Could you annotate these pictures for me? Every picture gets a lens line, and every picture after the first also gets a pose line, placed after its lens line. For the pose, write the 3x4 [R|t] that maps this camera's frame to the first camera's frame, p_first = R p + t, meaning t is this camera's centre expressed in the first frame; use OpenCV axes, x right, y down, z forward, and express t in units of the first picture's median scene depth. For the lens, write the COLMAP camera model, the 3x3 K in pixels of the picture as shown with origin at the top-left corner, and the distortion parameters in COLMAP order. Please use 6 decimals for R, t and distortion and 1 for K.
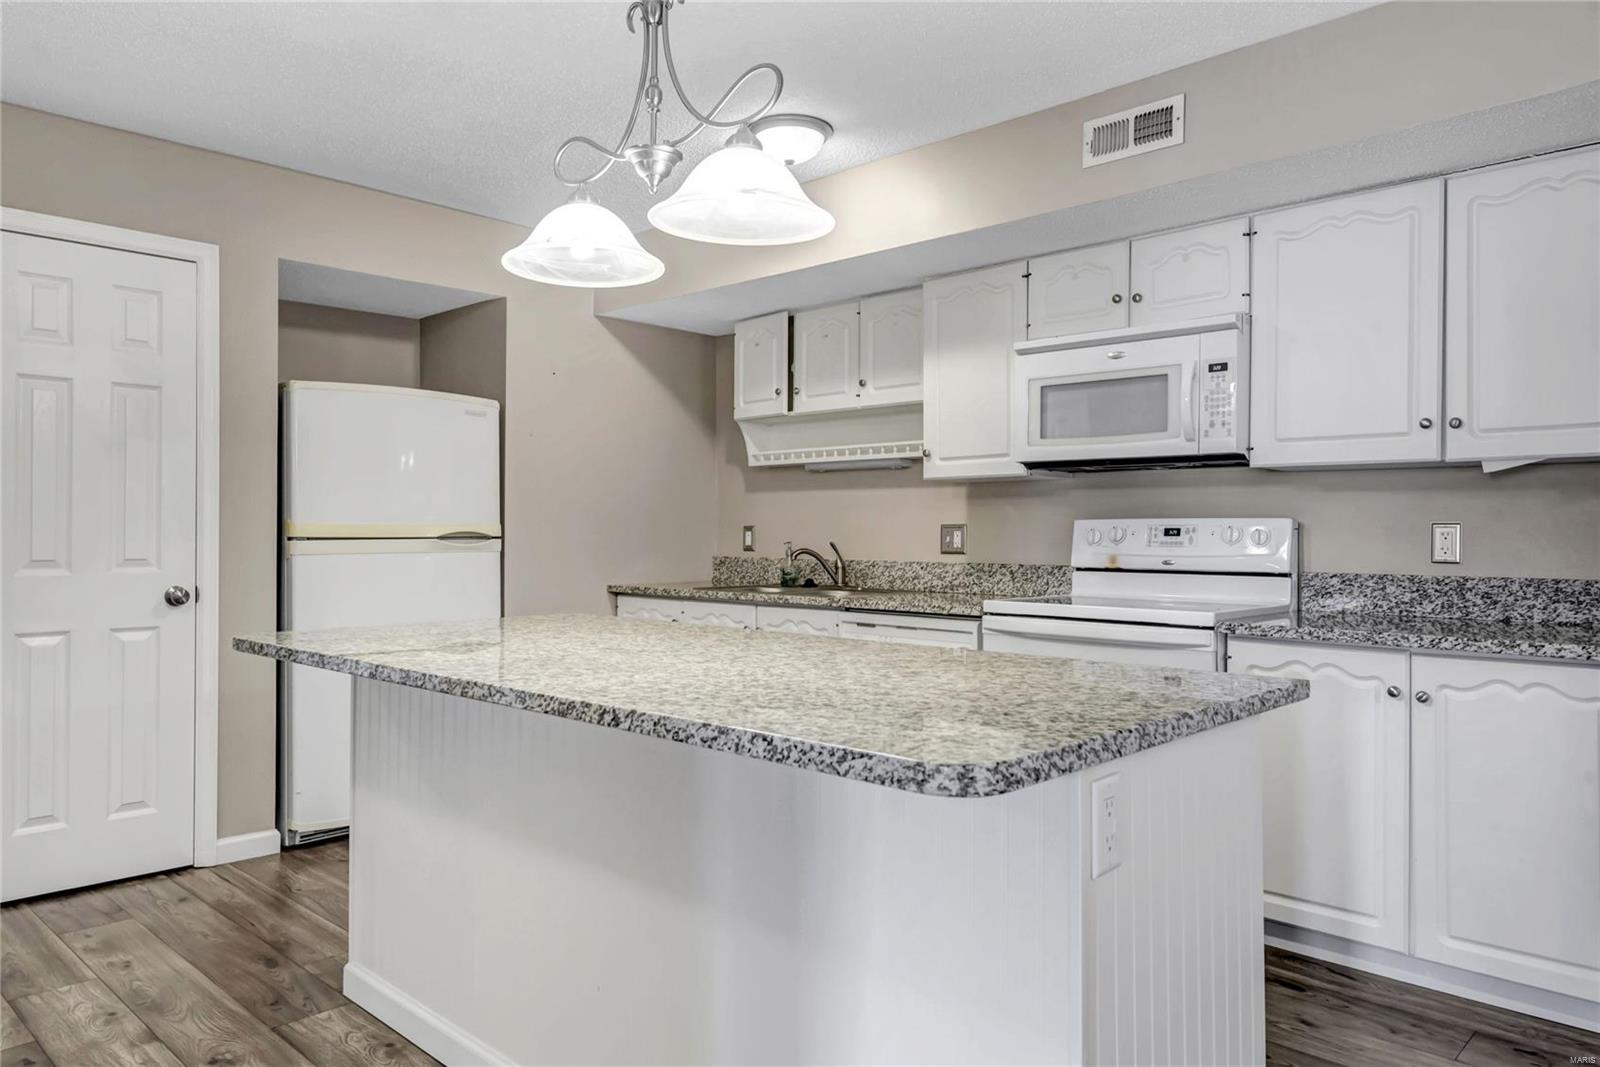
lens RADIAL K [[1075.8, 0, 800.0], [0, 1075.8, 533.5], [0, 0, 1]] dist [0.041080, -0.028089]
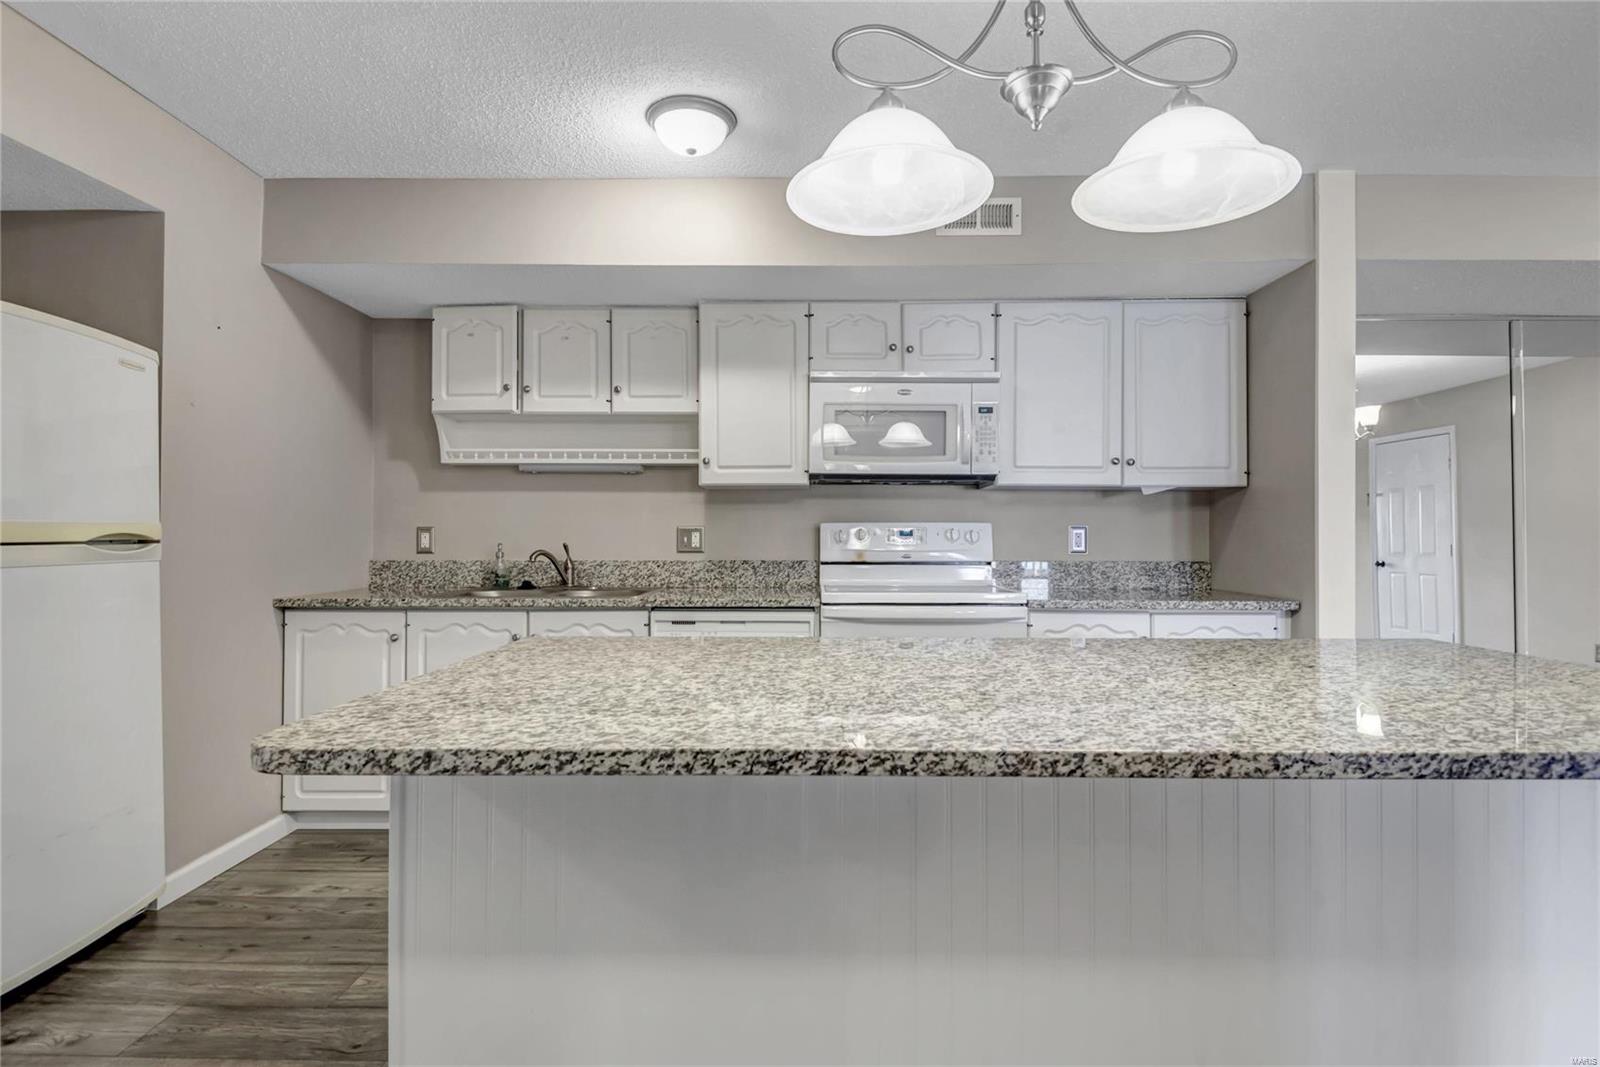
lens RADIAL K [[788.9, 0, 800.0], [0, 788.9, 533.5], [0, 0, 1]] dist [0.040310, -0.032169]
pose [[0.731570, -0.000950, 0.681766, -0.388235], [0.001827, 0.999998, -0.000567, -0.000326], [-0.681764, 0.001660, 0.731570, 0.377264]]
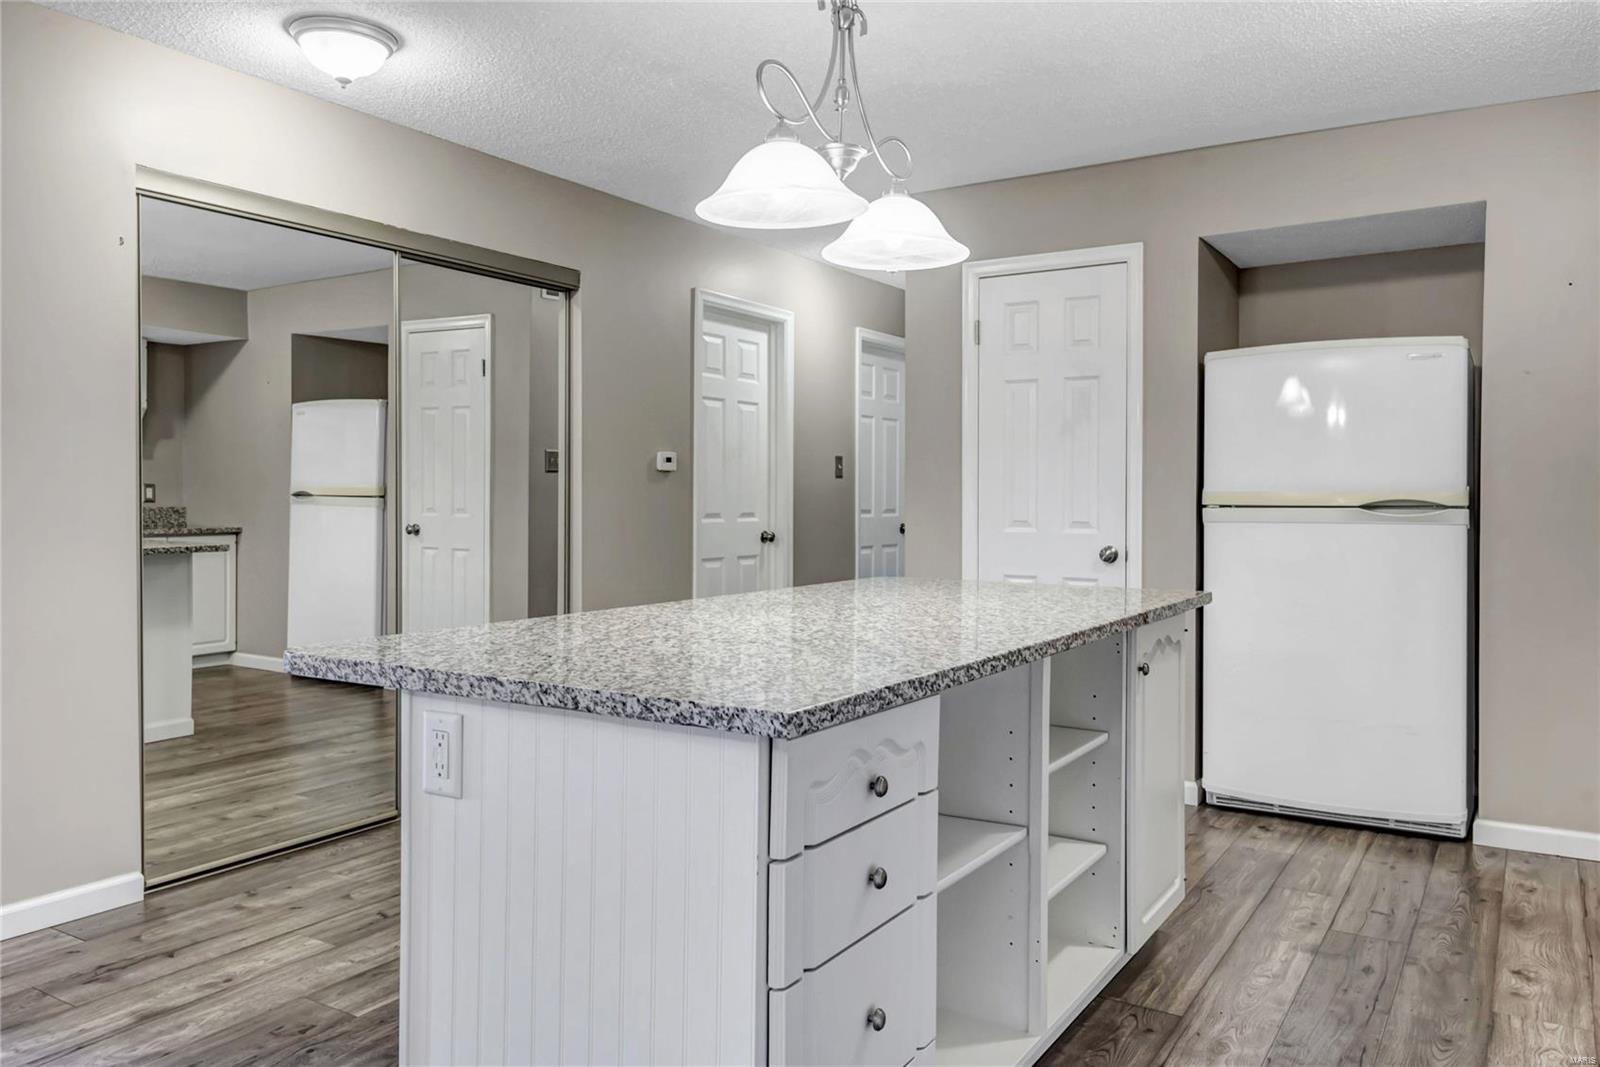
lens RADIAL K [[1178.0, 0, 793.1], [0, 1178.0, 511.8], [0, 0, 1]] dist [0.023041, -0.011553]
pose [[0.194851, 0.011500, -0.980765, 0.571946], [-0.003739, 0.999933, 0.010982, -0.000958], [0.980826, 0.001527, 0.194881, 0.405115]]
